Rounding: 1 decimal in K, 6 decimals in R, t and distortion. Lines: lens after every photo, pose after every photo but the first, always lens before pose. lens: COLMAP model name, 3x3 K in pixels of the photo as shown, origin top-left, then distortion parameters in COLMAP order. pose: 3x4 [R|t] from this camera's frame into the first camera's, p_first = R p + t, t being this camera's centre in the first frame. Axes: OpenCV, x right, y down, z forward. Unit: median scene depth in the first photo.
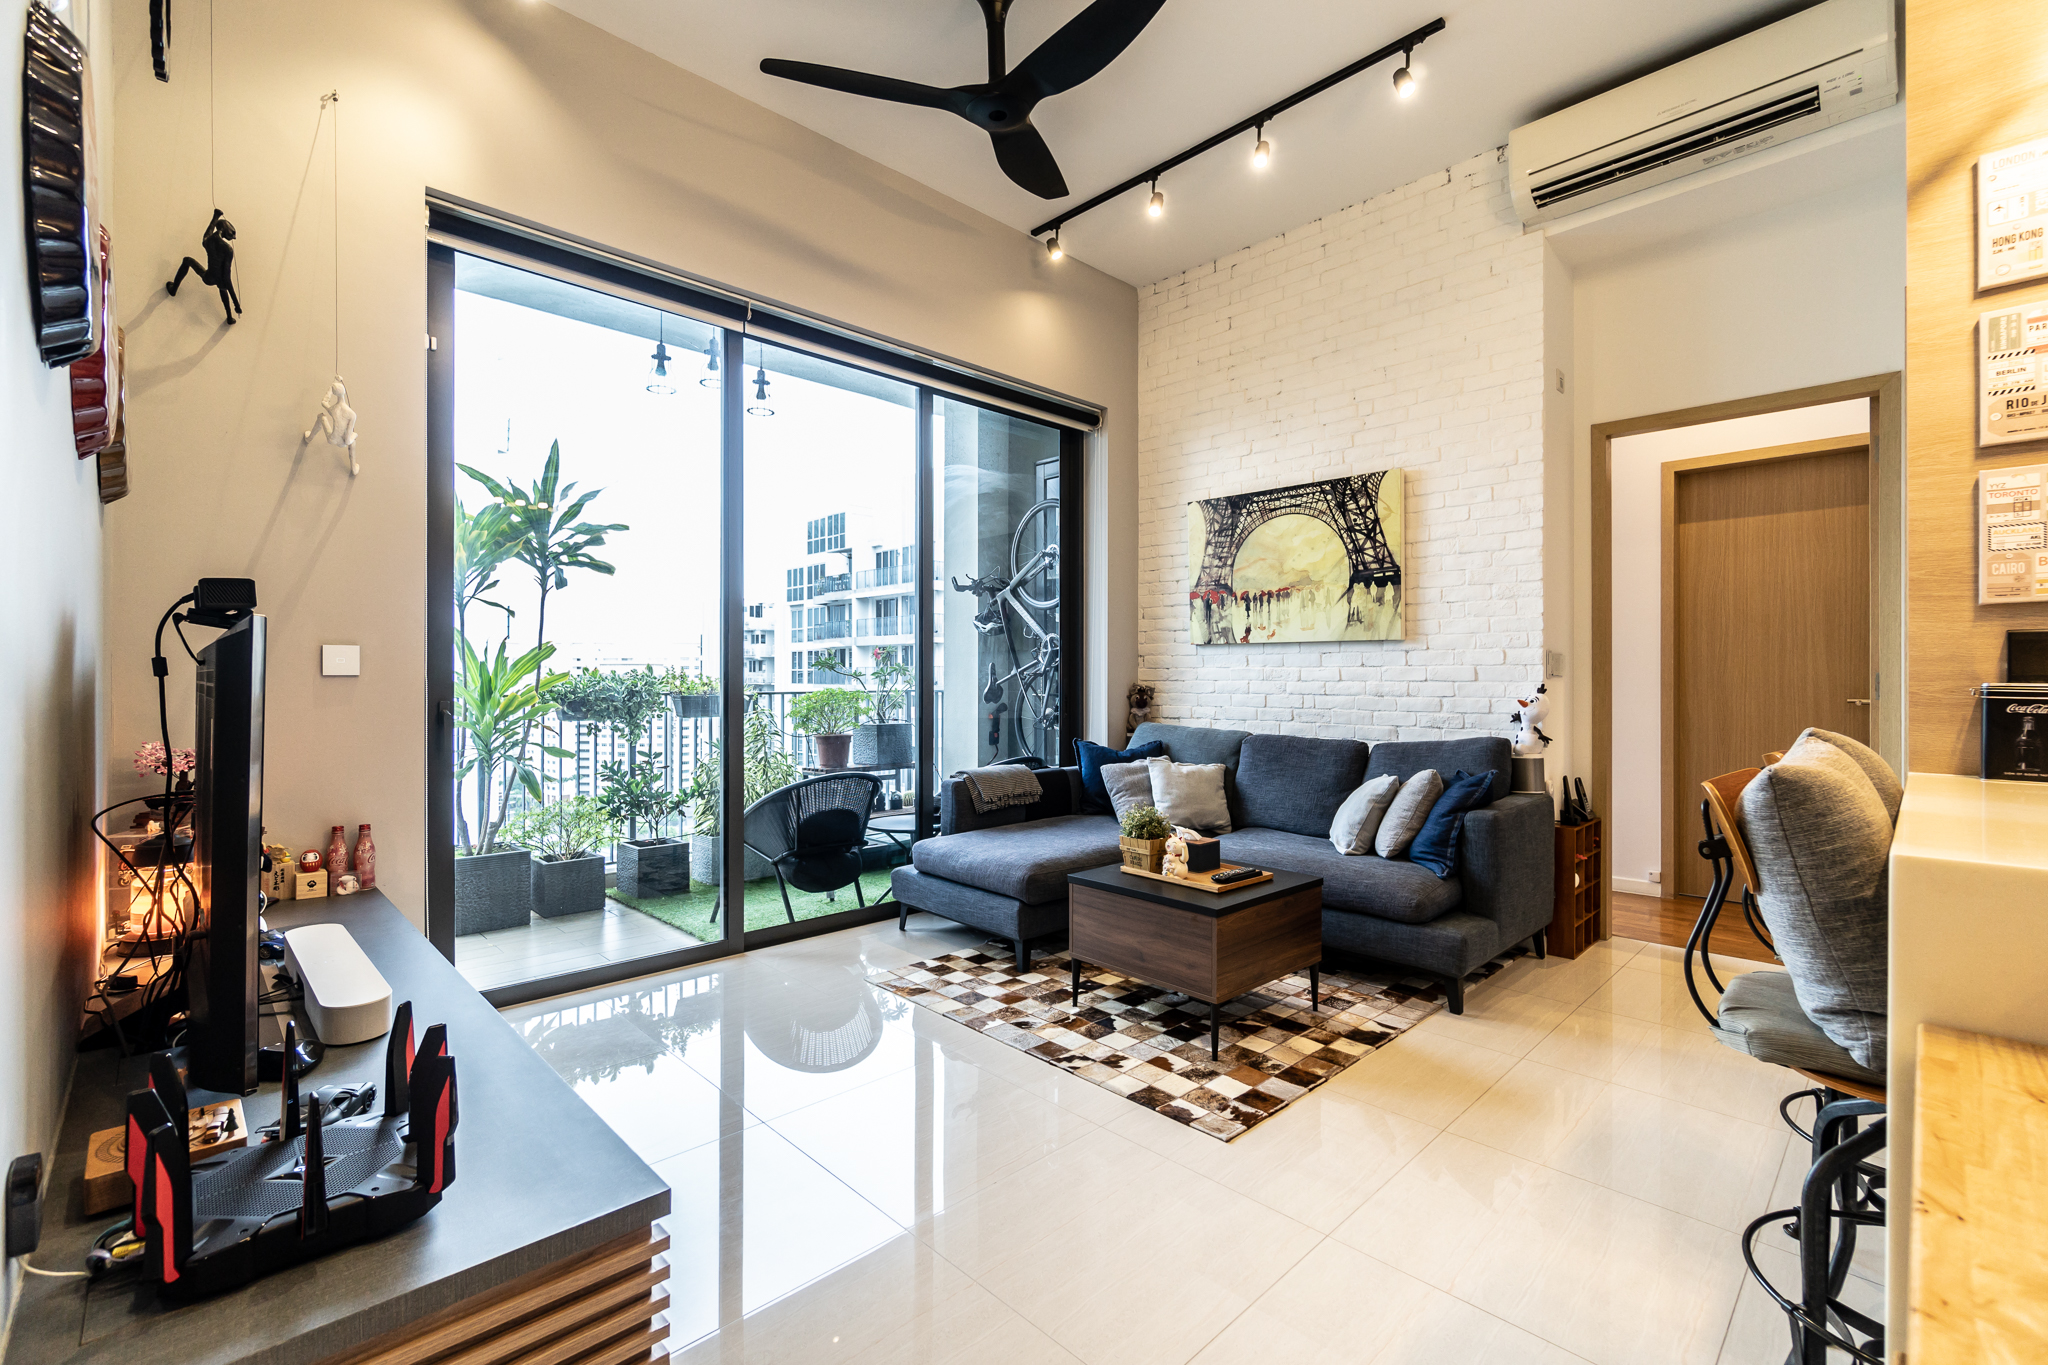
lens RADIAL K [[895.9, 0, 1018.2], [0, 895.9, 679.0], [0, 0, 1]] dist [-0.001560, -0.000290]
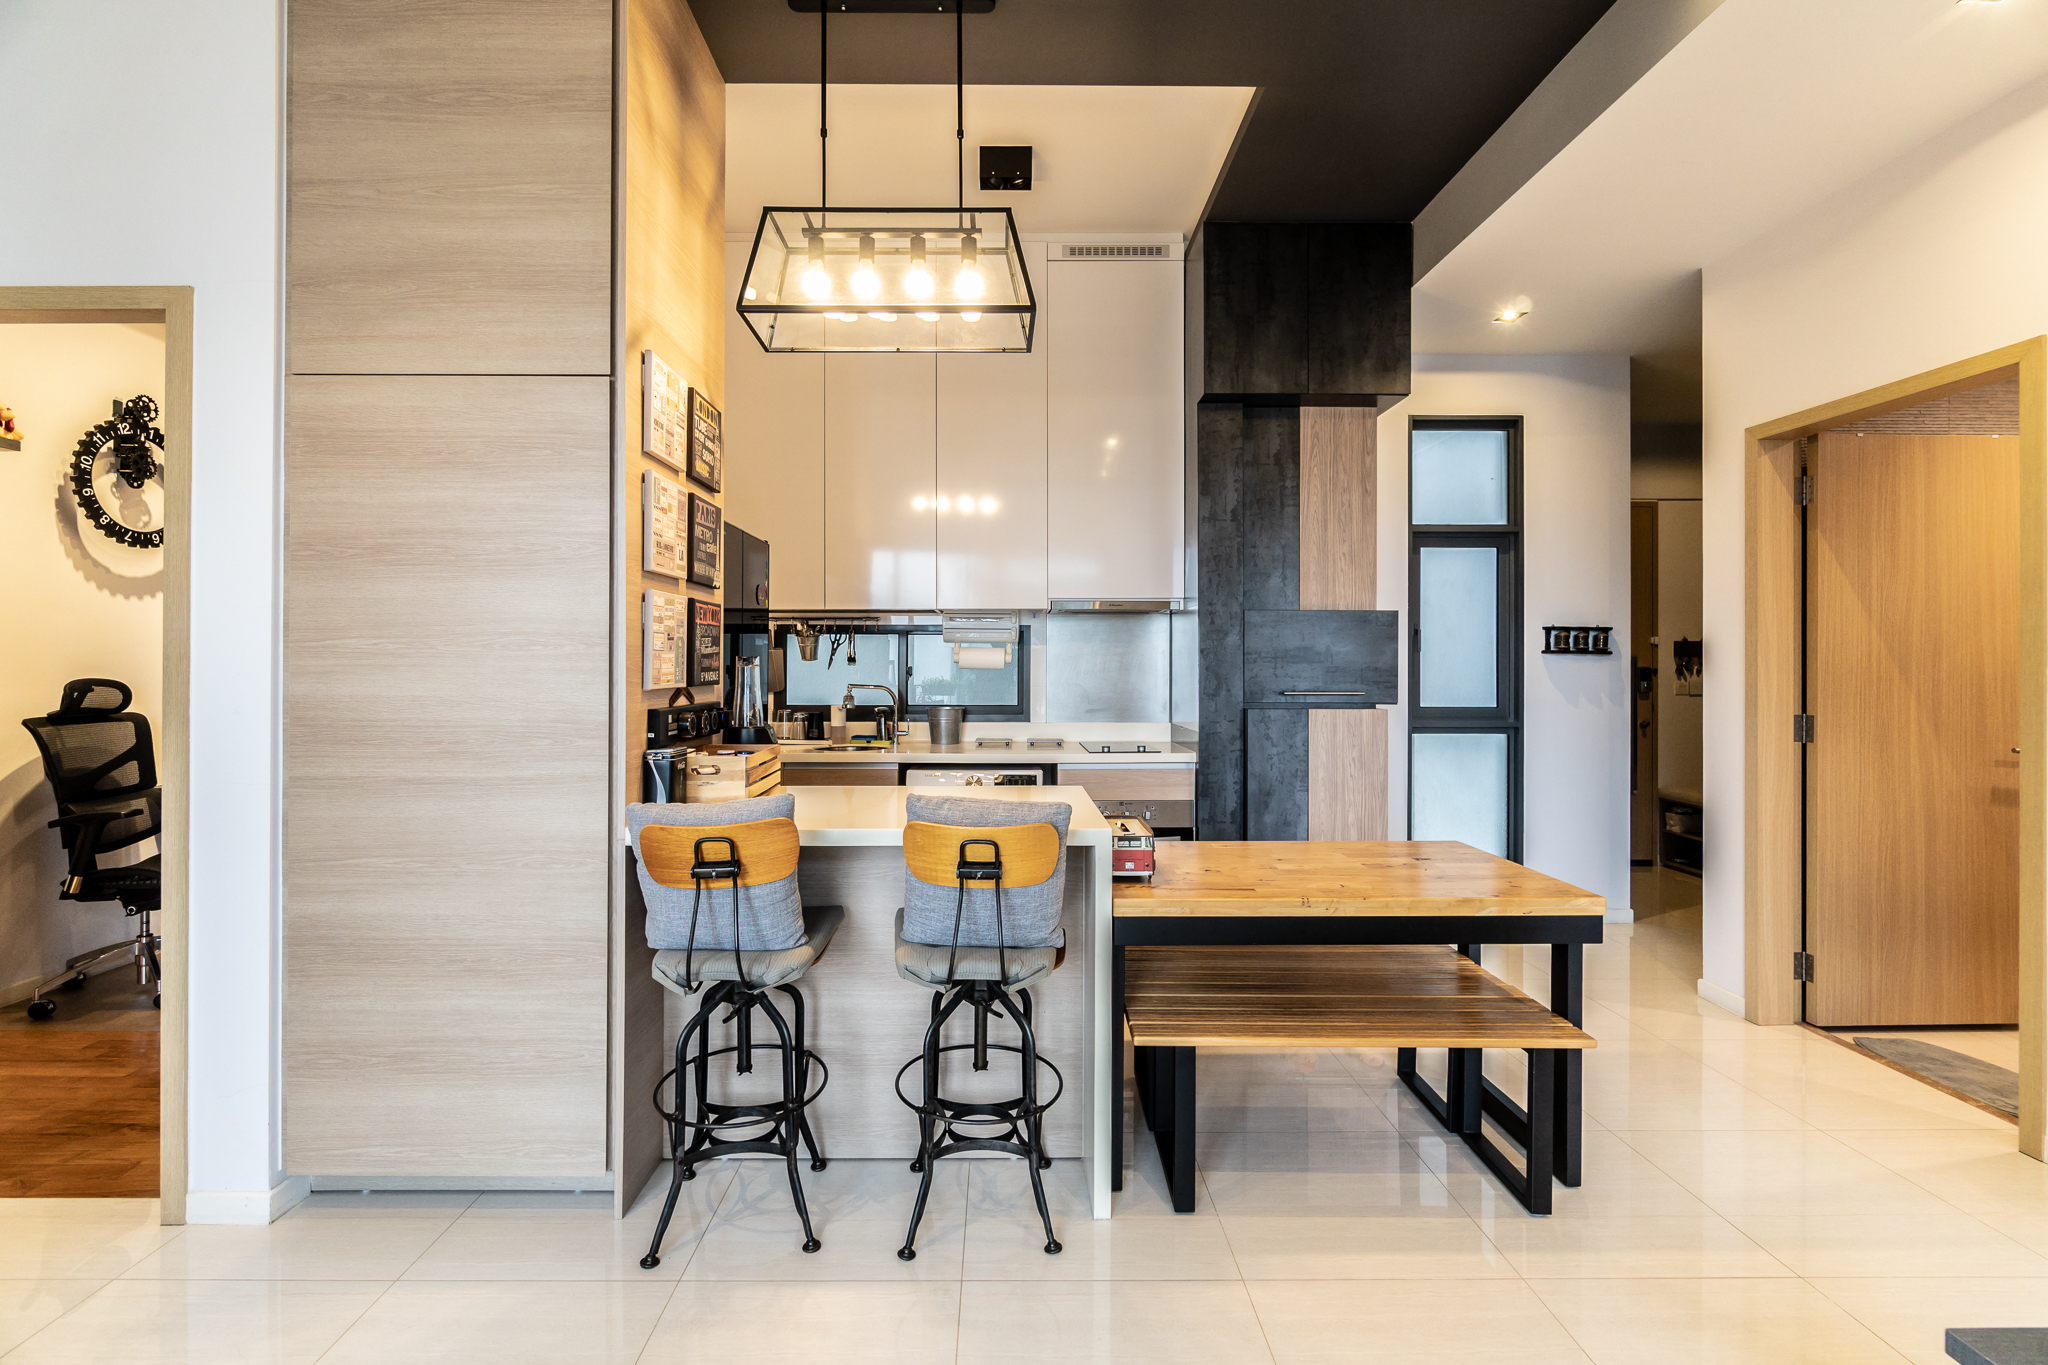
lens RADIAL K [[888.2, 0, 1018.4], [0, 888.2, 660.5], [0, 0, 1]] dist [0.001784, 0.000010]
pose [[-0.730320, -0.001576, 0.683104, -0.110259], [-0.003586, 0.999992, -0.001527, -0.064269], [-0.683096, -0.003565, -0.730320, 0.796995]]
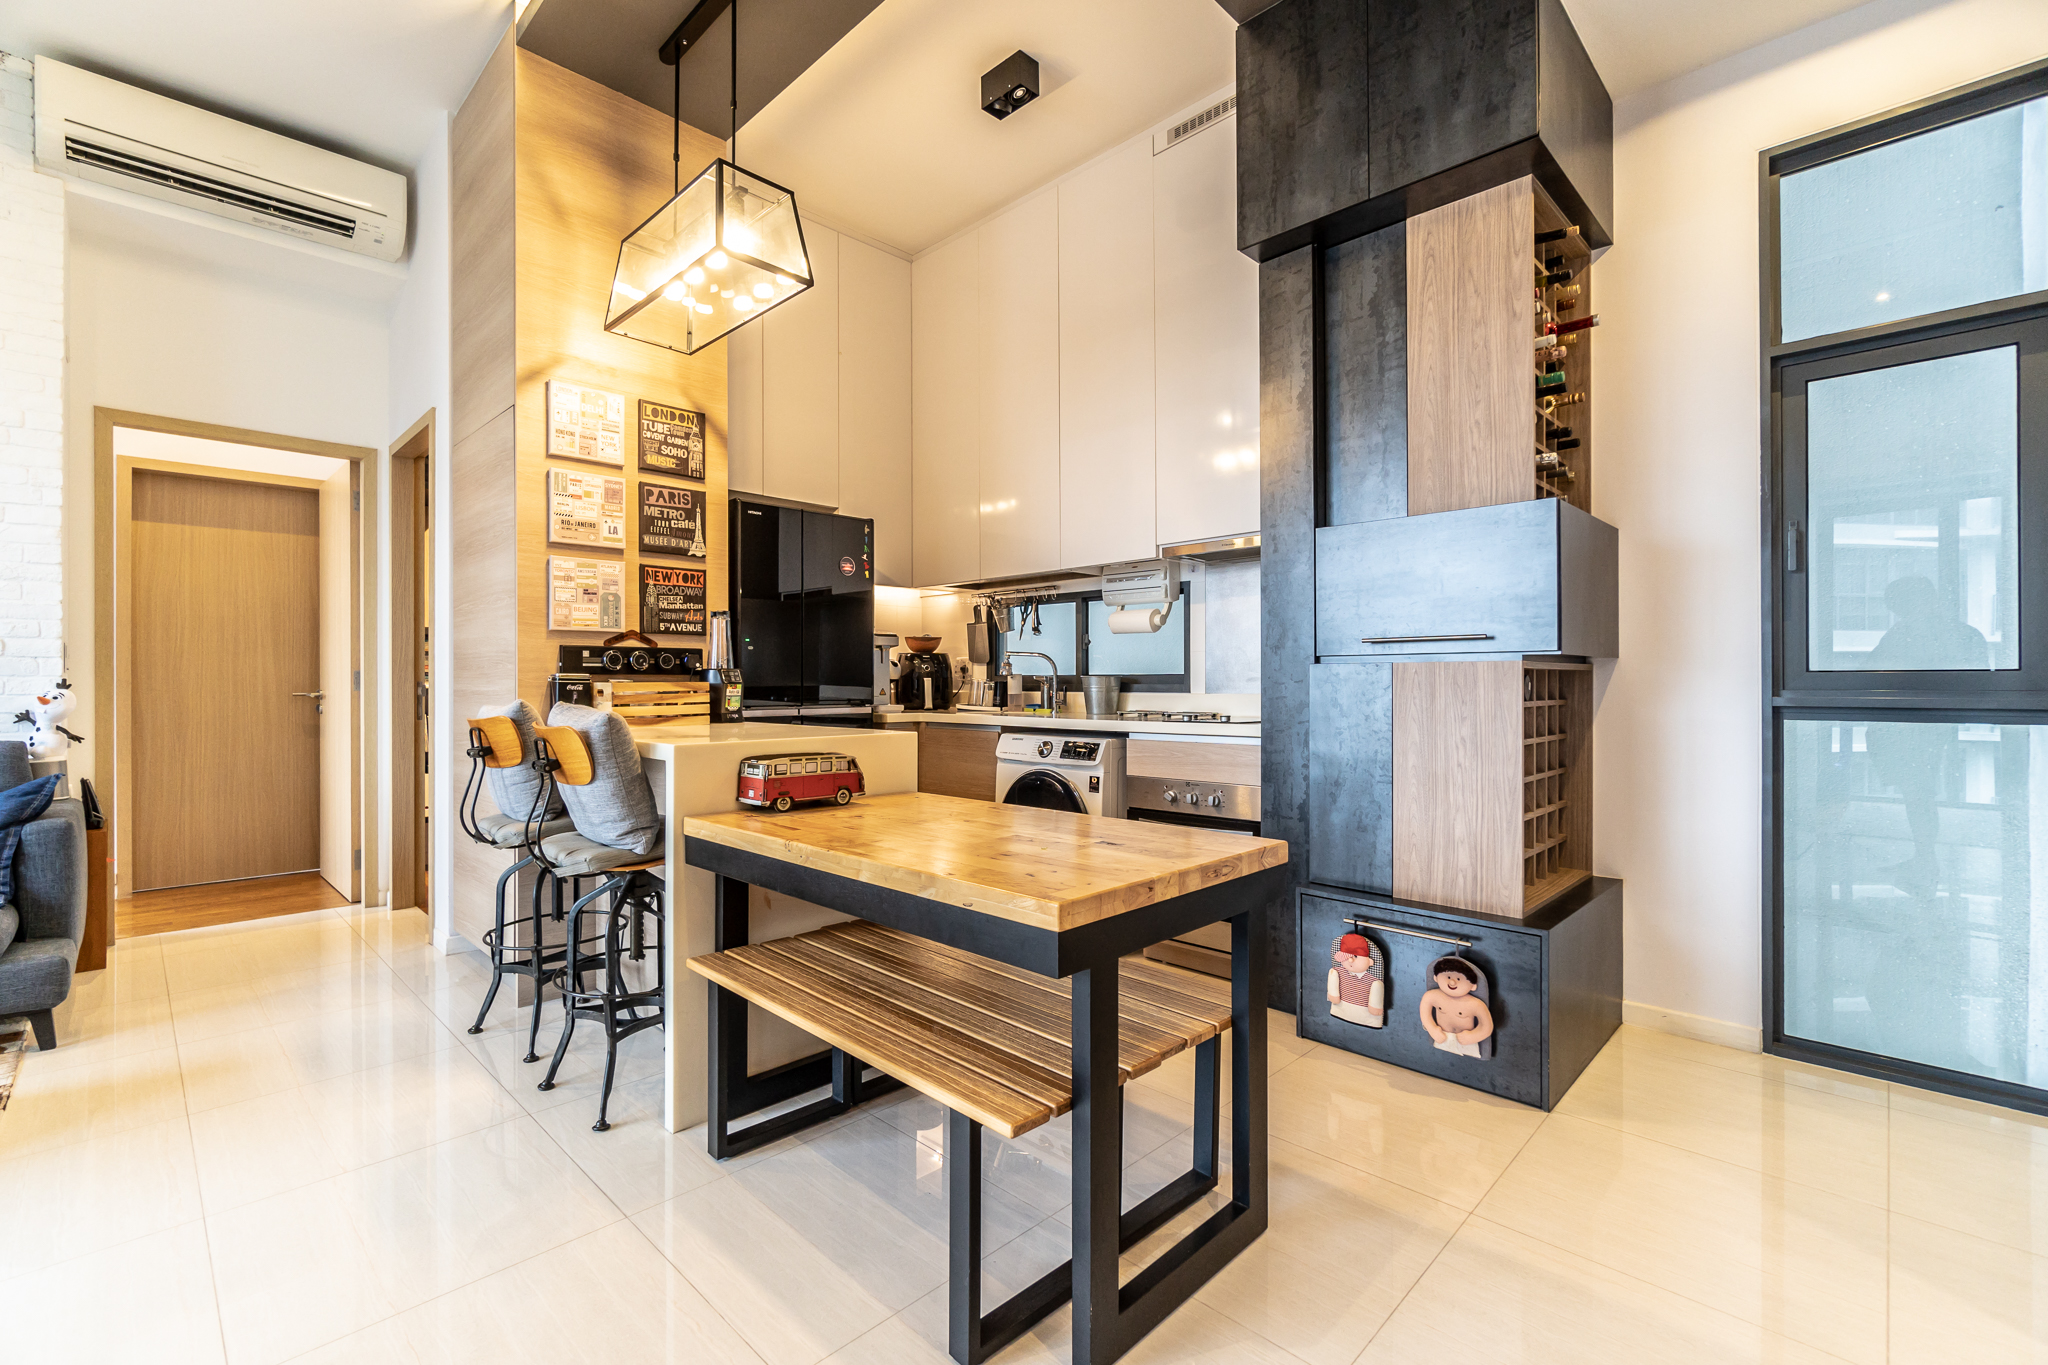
lens RADIAL K [[895.9, 0, 1018.2], [0, 895.9, 679.0], [0, 0, 1]] dist [-0.001560, -0.000290]
pose [[-0.027017, 0.002097, 0.999633, -0.371251], [0.002082, 0.999996, -0.002042, 0.010233], [-0.999633, 0.002026, -0.027021, 0.056803]]
